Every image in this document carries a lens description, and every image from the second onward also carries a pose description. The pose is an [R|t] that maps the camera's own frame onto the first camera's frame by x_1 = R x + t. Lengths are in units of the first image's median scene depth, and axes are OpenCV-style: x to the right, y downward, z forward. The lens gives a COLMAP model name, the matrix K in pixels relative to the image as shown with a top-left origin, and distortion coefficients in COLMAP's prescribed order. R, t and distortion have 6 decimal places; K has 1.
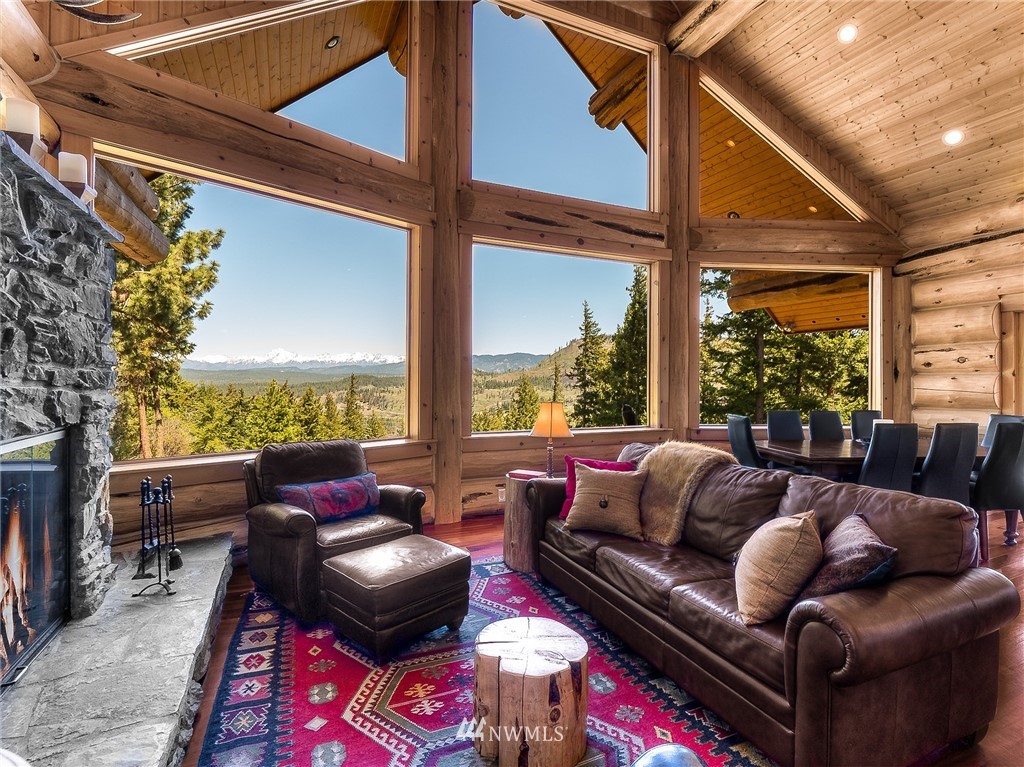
lens RADIAL K [[499.4, 0, 511.2], [0, 499.4, 382.6], [0, 0, 1]] dist [-0.012742, -0.000712]
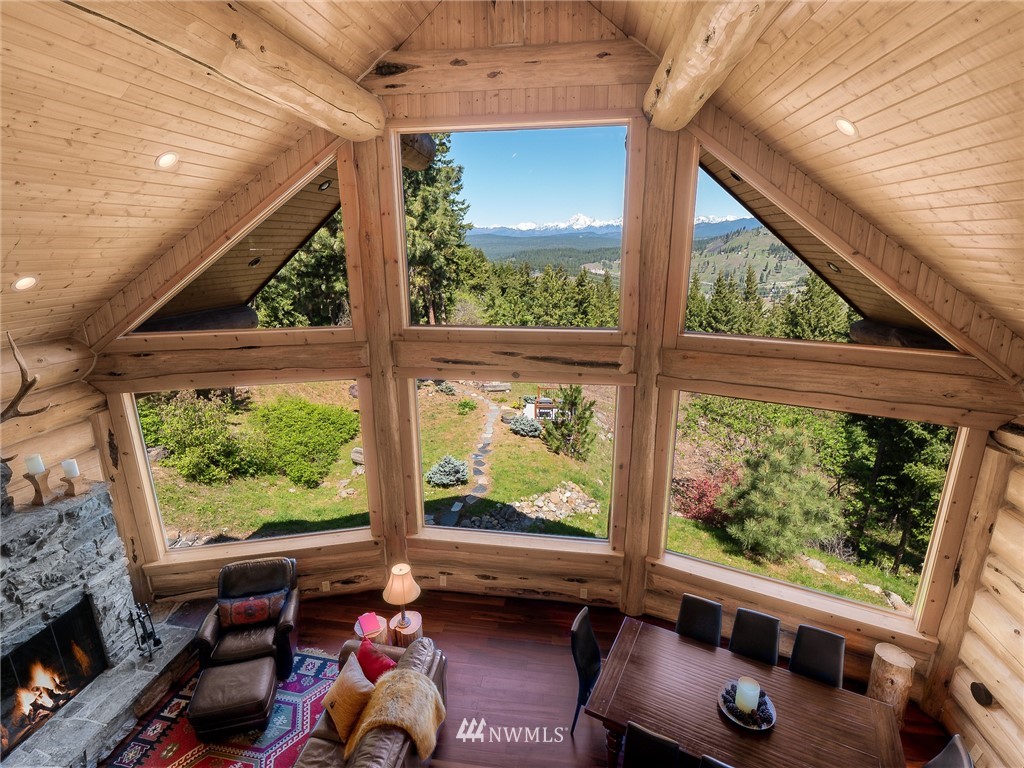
lens RADIAL K [[499.4, 0, 514.6], [0, 499.4, 377.9], [0, 0, 1]] dist [-0.012742, -0.000712]
pose [[0.841300, 0.131605, -0.524304, 0.709981], [0.011155, 0.965479, 0.260244, -0.577664], [0.540454, -0.224792, 0.810789, 0.206742]]
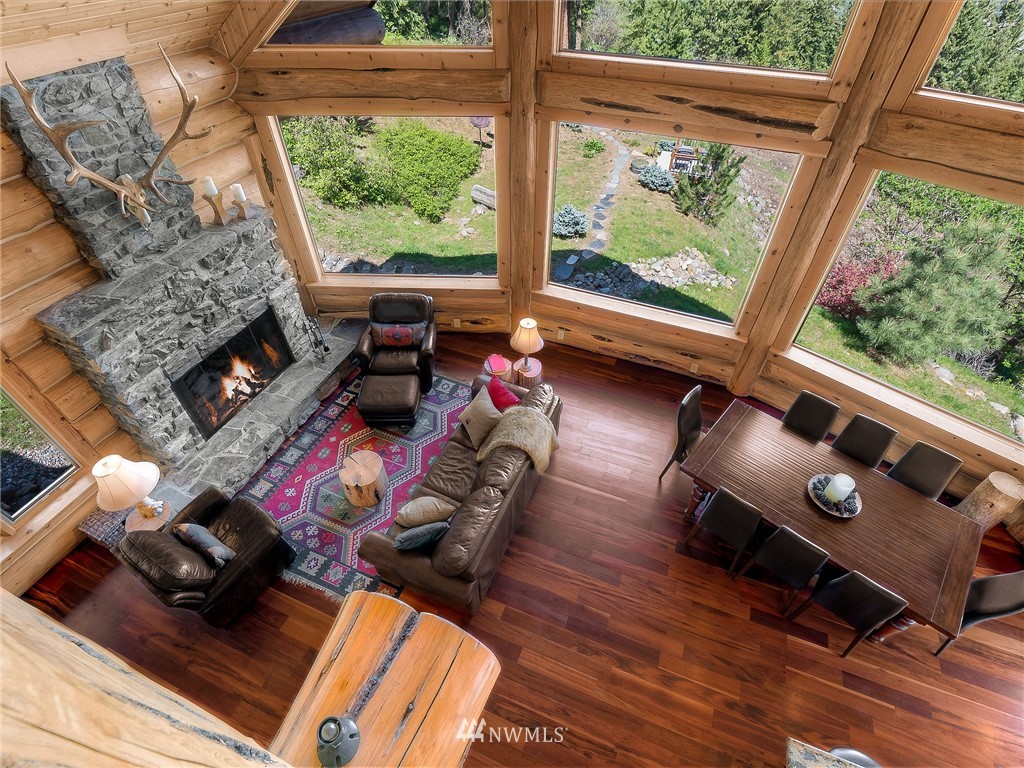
lens RADIAL K [[499.4, 0, 515.0], [0, 499.4, 382.1], [0, 0, 1]] dist [-0.012742, -0.000712]
pose [[0.686882, 0.503204, -0.524384, 0.650877], [0.002497, 0.719890, 0.694084, -0.600139], [0.726765, -0.478063, 0.493223, 0.198945]]
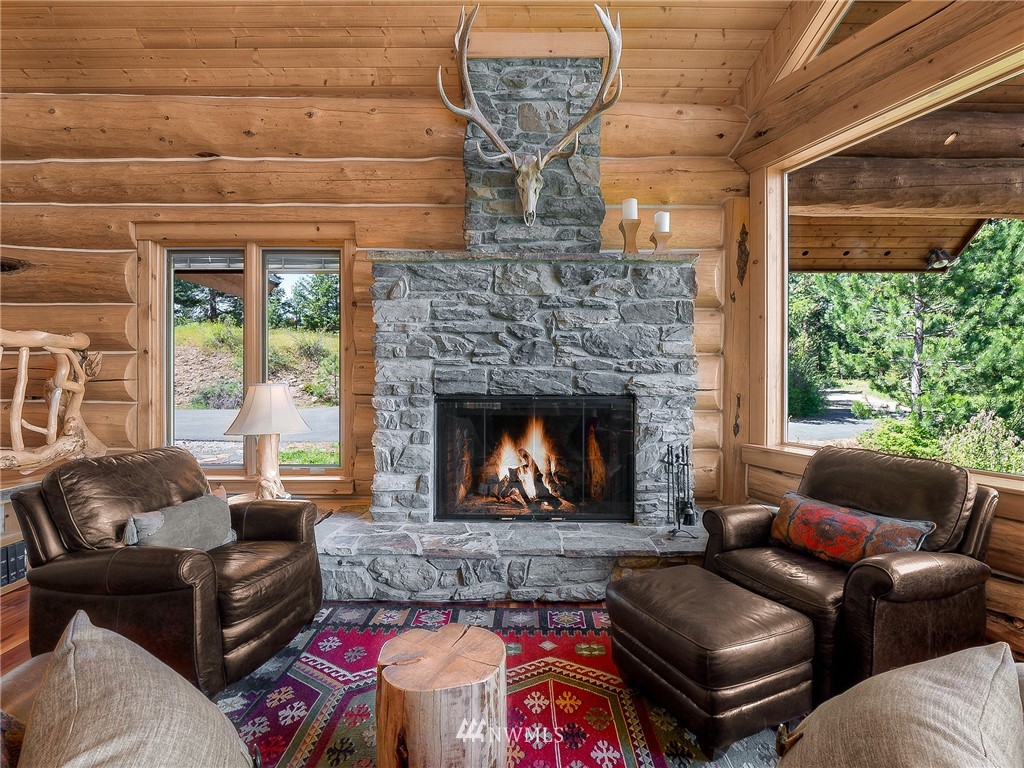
lens RADIAL K [[521.3, 0, 519.1], [0, 521.3, 374.4], [0, 0, 1]] dist [-0.001239, -0.000438]
pose [[-0.405298, -0.004553, -0.914173, 0.319514], [-0.006474, 0.999977, -0.002110, 0.009217], [0.914162, 0.005063, -0.405318, 0.570446]]
